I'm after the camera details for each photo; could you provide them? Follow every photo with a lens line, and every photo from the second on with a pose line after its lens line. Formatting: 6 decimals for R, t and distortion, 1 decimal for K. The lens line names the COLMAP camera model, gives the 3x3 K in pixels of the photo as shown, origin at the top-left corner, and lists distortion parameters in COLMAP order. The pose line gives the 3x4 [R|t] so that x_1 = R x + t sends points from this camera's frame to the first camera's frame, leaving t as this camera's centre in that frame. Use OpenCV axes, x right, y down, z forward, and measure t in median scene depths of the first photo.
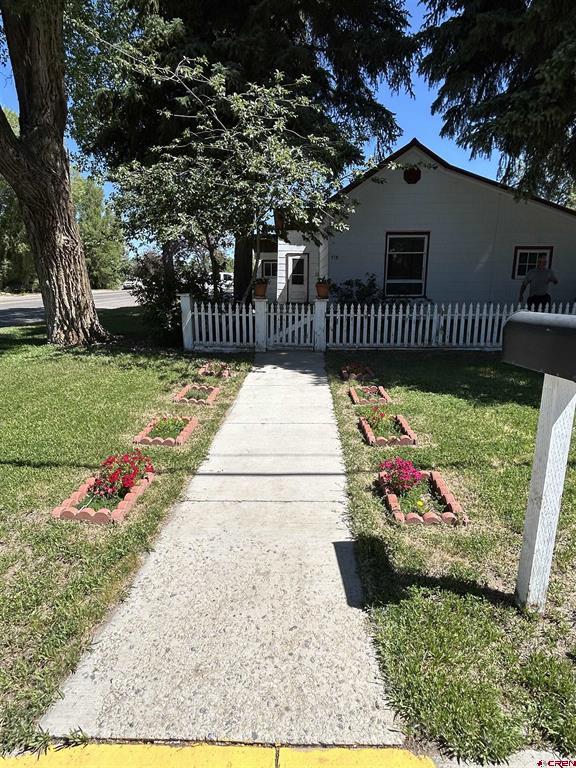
lens RADIAL K [[438.2, 0, 298.3], [0, 438.2, 378.0], [0, 0, 1]] dist [-0.007203, 0.003433]
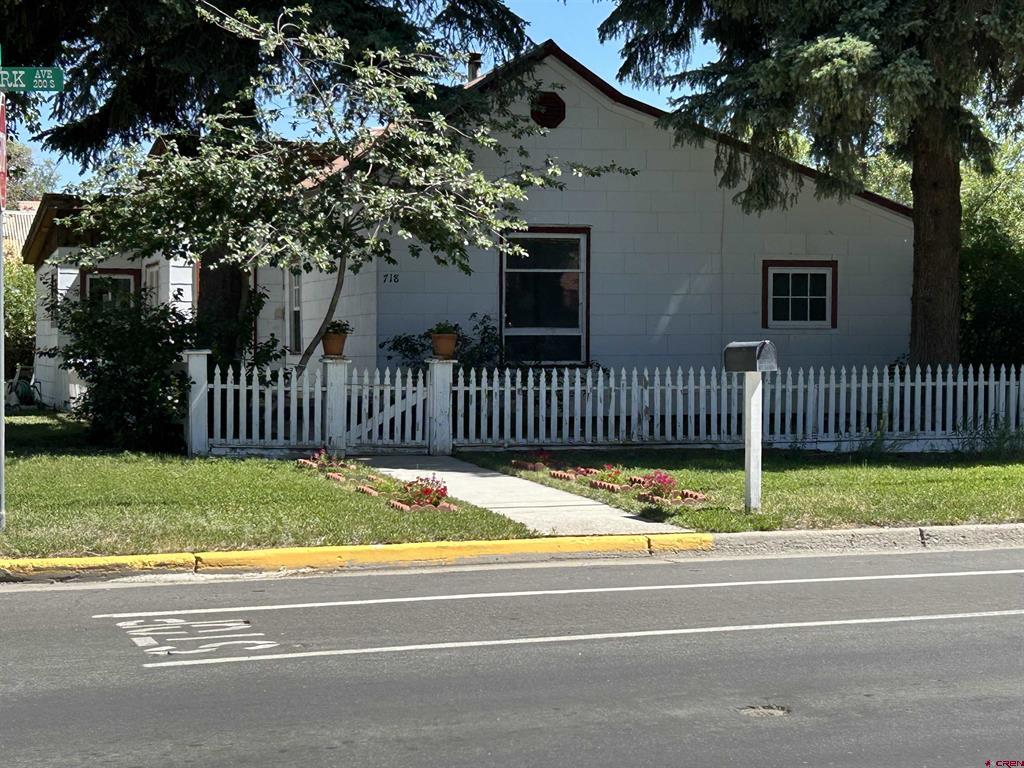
lens RADIAL K [[2055.1, 0, 512.0], [0, 2055.1, 384.1], [0, 0, 1]] dist [0.038635, 0.000000]
pose [[0.954871, -0.003867, 0.296995, -0.631709], [0.061840, 0.980591, -0.186055, 0.338300], [-0.290511, 0.196024, 0.936578, -1.455856]]
